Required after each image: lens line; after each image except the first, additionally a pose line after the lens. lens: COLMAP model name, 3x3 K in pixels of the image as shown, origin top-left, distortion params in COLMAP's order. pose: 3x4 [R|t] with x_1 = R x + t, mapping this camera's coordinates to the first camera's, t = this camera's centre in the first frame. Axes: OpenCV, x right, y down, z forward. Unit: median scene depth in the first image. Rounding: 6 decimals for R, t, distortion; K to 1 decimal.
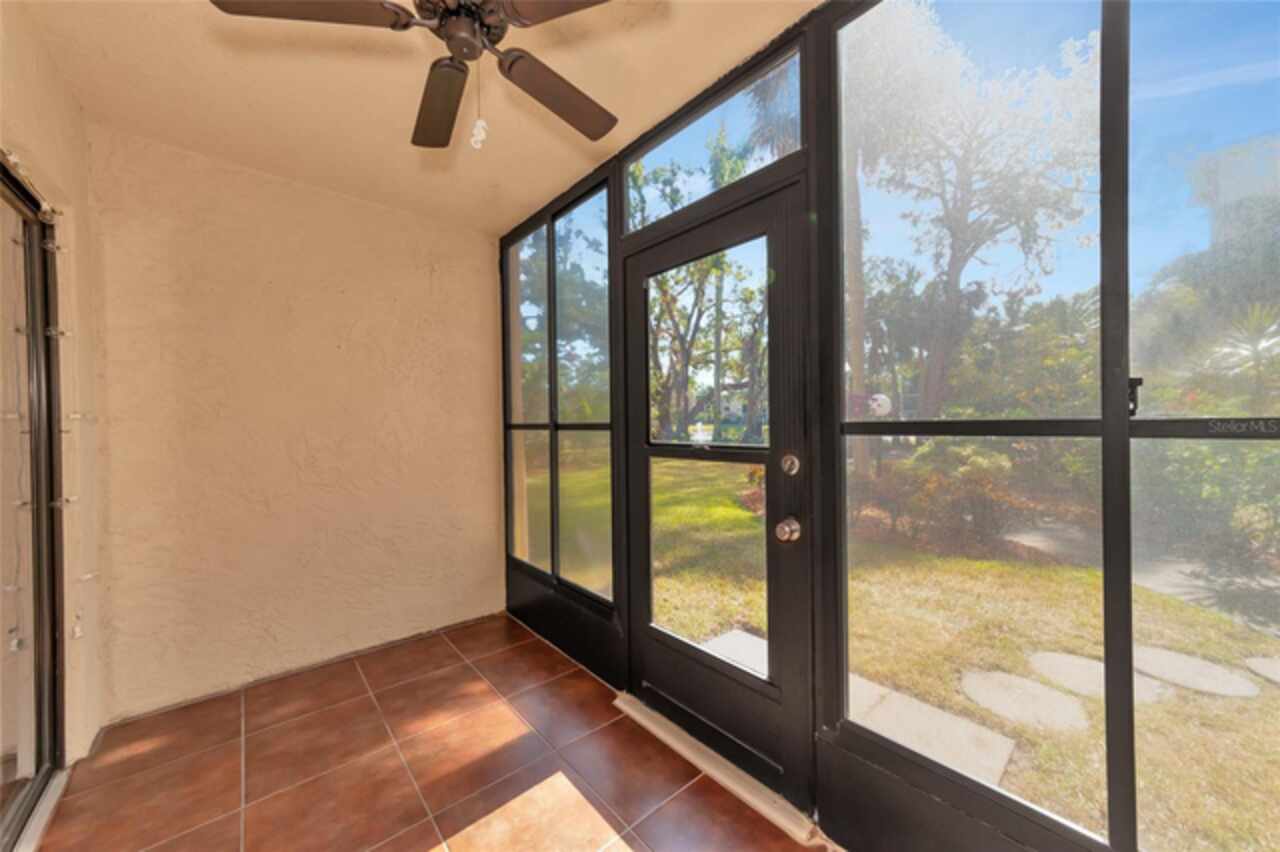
lens RADIAL K [[454.8, 0, 640.0], [0, 454.8, 426.0], [0, 0, 1]] dist [0.000158, -0.000020]
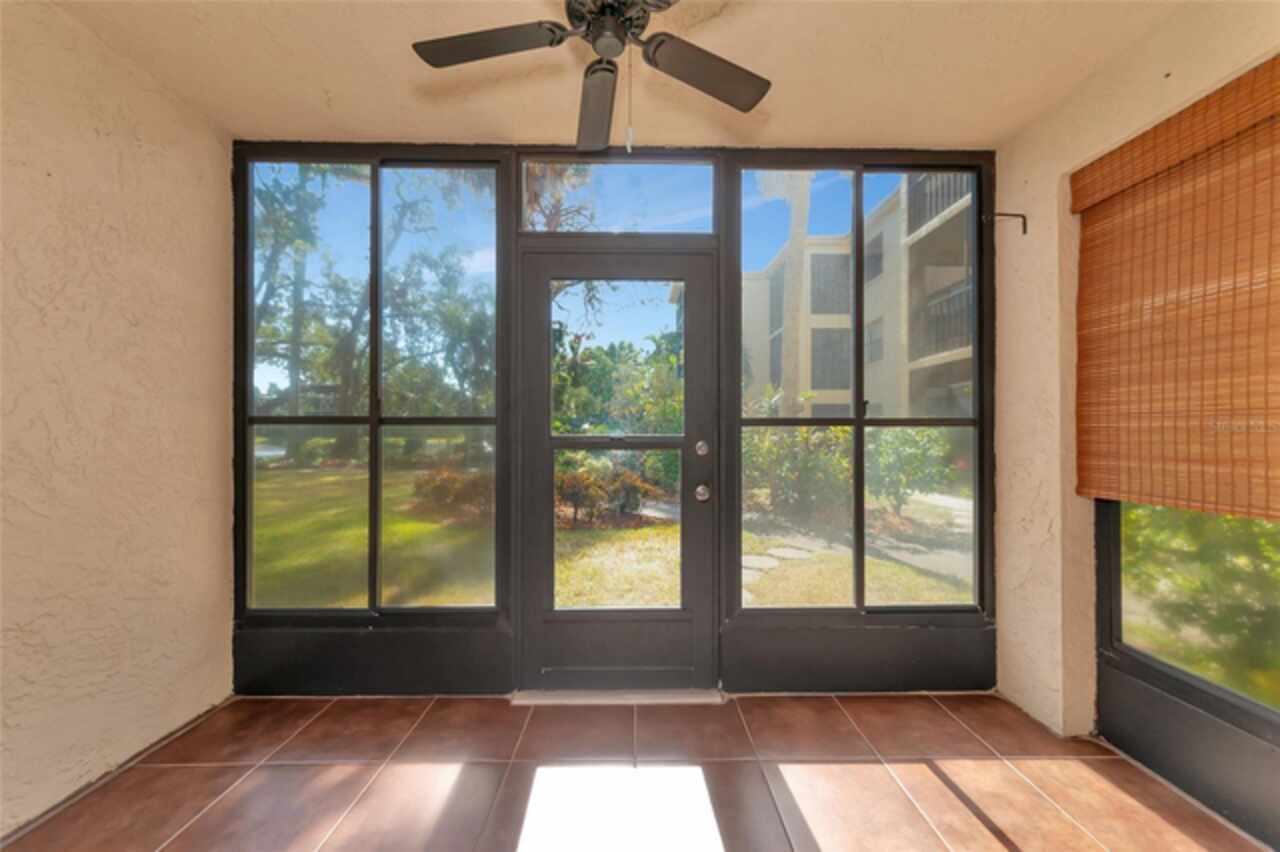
lens RADIAL K [[461.6, 0, 641.8], [0, 461.6, 432.9], [0, 0, 1]] dist [0.002222, -0.000015]
pose [[0.646382, 0.014027, 0.762885, -0.500040], [-0.003678, 0.999877, -0.015268, 0.033488], [-0.763005, 0.007063, 0.646354, 0.115151]]
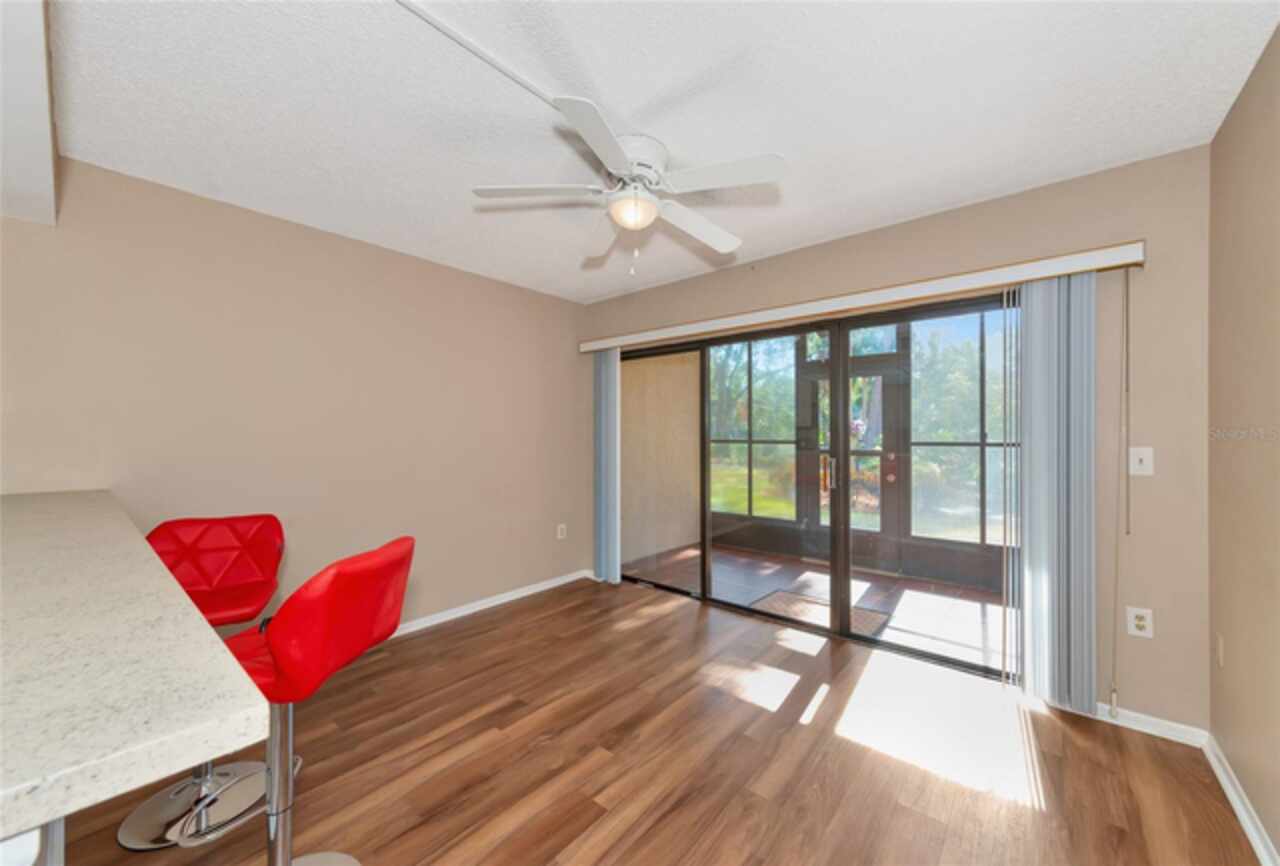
lens RADIAL K [[479.6, 0, 646.4], [0, 479.6, 435.2], [0, 0, 1]] dist [0.001311, 0.000012]
pose [[0.987999, 0.012905, 0.153920, -0.958902], [-0.011340, 0.999875, -0.011040, 0.001717], [-0.154043, 0.009162, 0.988022, -1.019697]]
